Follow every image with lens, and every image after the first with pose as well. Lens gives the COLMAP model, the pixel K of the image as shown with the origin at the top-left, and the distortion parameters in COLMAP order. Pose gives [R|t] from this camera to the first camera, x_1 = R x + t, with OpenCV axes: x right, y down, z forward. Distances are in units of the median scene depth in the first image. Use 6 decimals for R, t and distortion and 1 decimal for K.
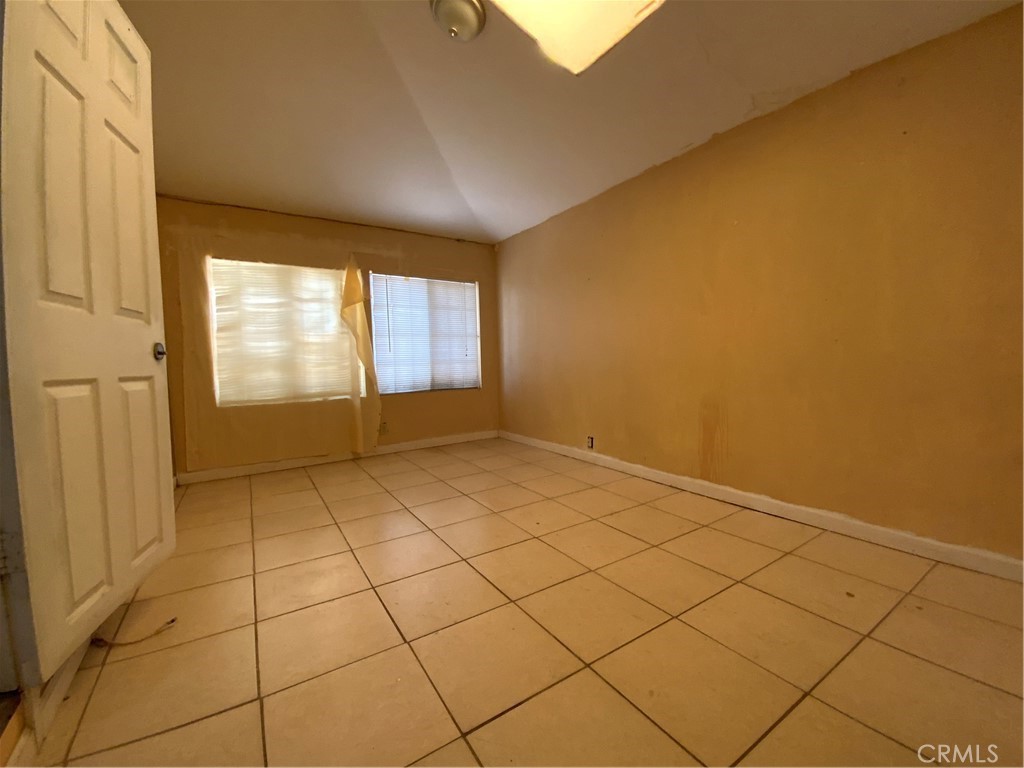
lens RADIAL K [[418.4, 0, 510.6], [0, 418.4, 383.4], [0, 0, 1]] dist [0.011813, -0.006040]
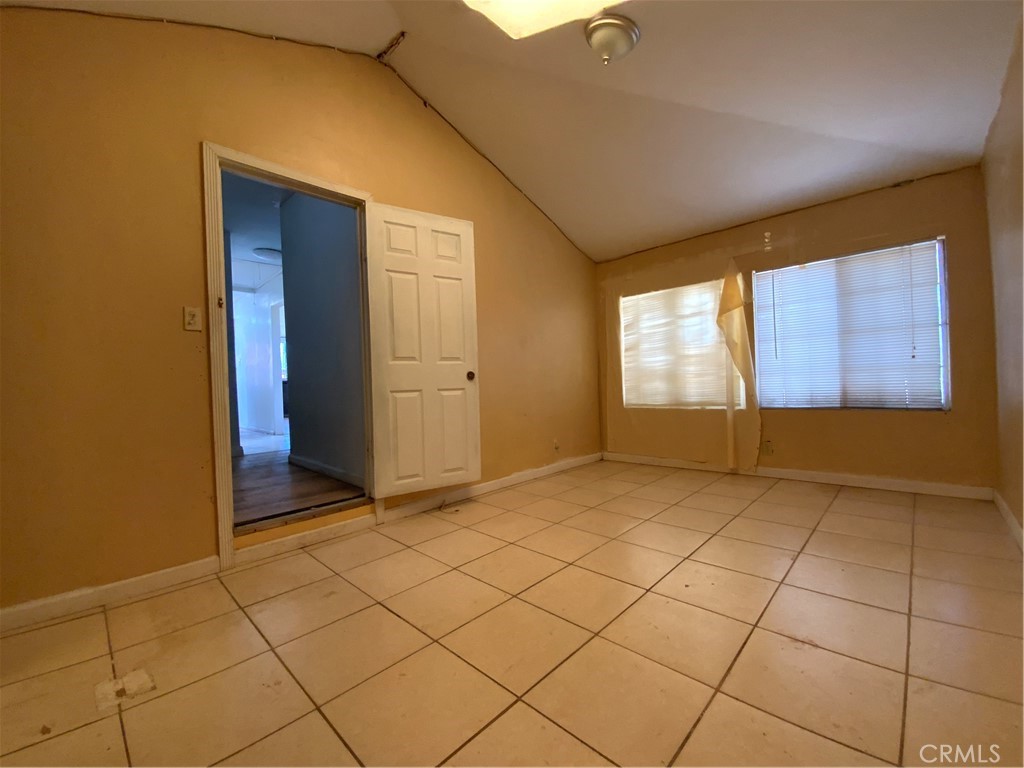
lens RADIAL K [[418.4, 0, 515.6], [0, 418.4, 383.5], [0, 0, 1]] dist [0.011813, -0.006040]
pose [[0.233625, 0.017585, -0.972168, 0.468817], [-0.020314, 0.999706, 0.013201, -0.028582], [0.972115, 0.016664, 0.233914, 0.315480]]
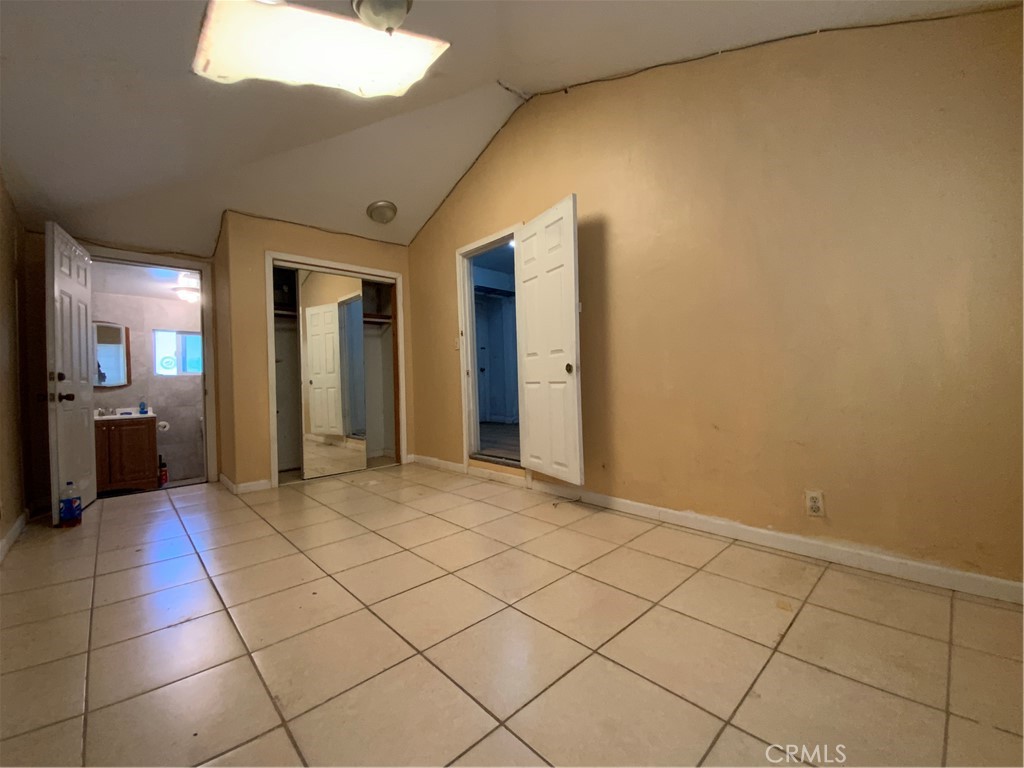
lens RADIAL K [[418.4, 0, 511.6], [0, 418.4, 382.8], [0, 0, 1]] dist [0.011813, -0.006040]
pose [[-0.982407, 0.048839, -0.180251, -0.112670], [0.038229, 0.997351, 0.061878, -0.055625], [0.182796, 0.053899, -0.981672, 1.140856]]
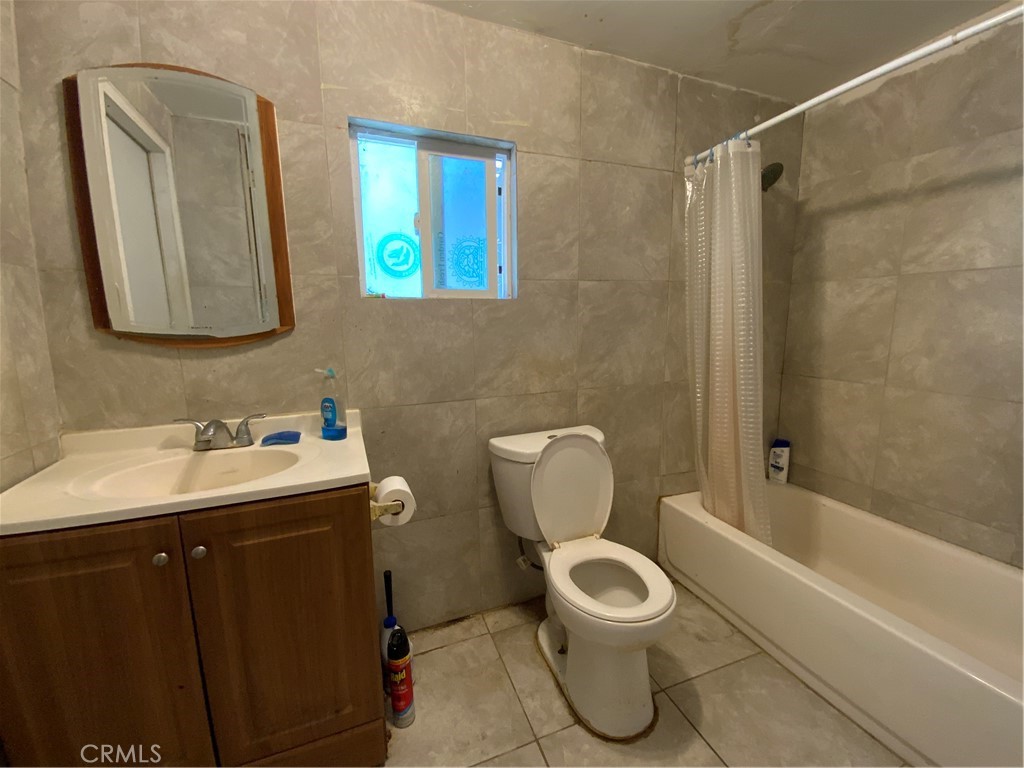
lens RADIAL K [[418.4, 0, 515.8], [0, 418.4, 379.5], [0, 0, 1]] dist [0.011813, -0.006040]
pose [[-0.978796, 0.003492, 0.204810, 0.564620], [0.044071, 0.980030, 0.193906, -0.032731], [-0.200042, 0.198821, -0.959403, -0.061007]]
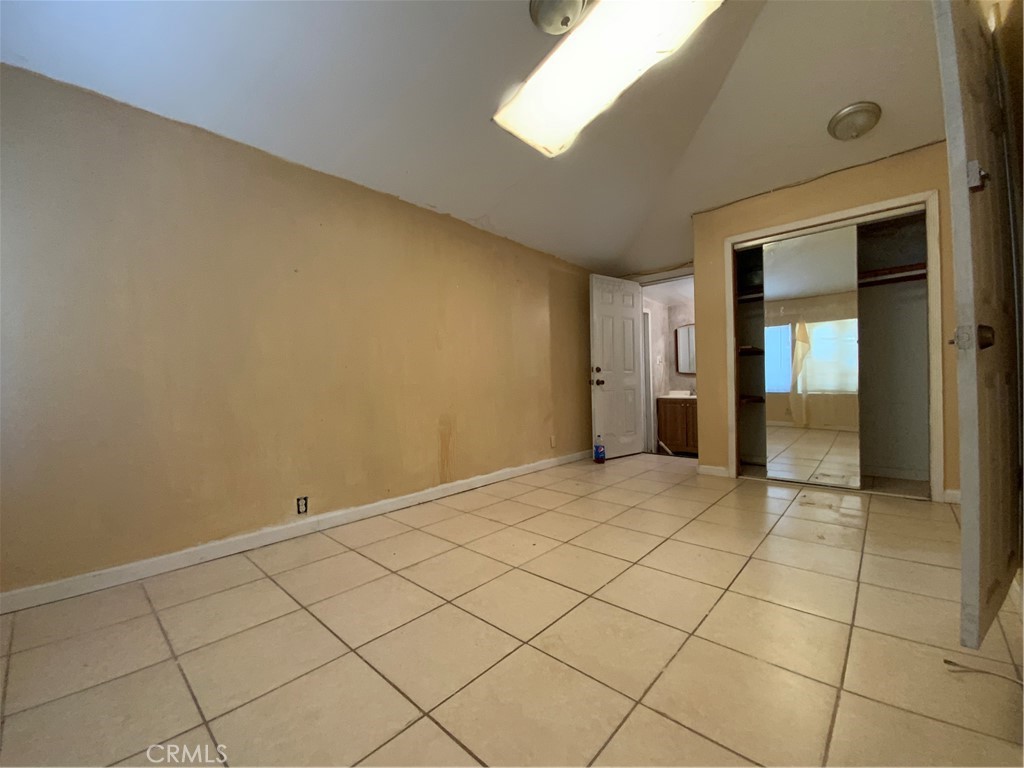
lens RADIAL K [[418.4, 0, 508.5], [0, 418.4, 384.8], [0, 0, 1]] dist [0.011813, -0.006040]
pose [[-0.257772, 0.022036, 0.965954, -0.555089], [0.084160, 0.996452, -0.000273, -0.028119], [-0.962533, 0.081225, -0.258712, 0.809374]]
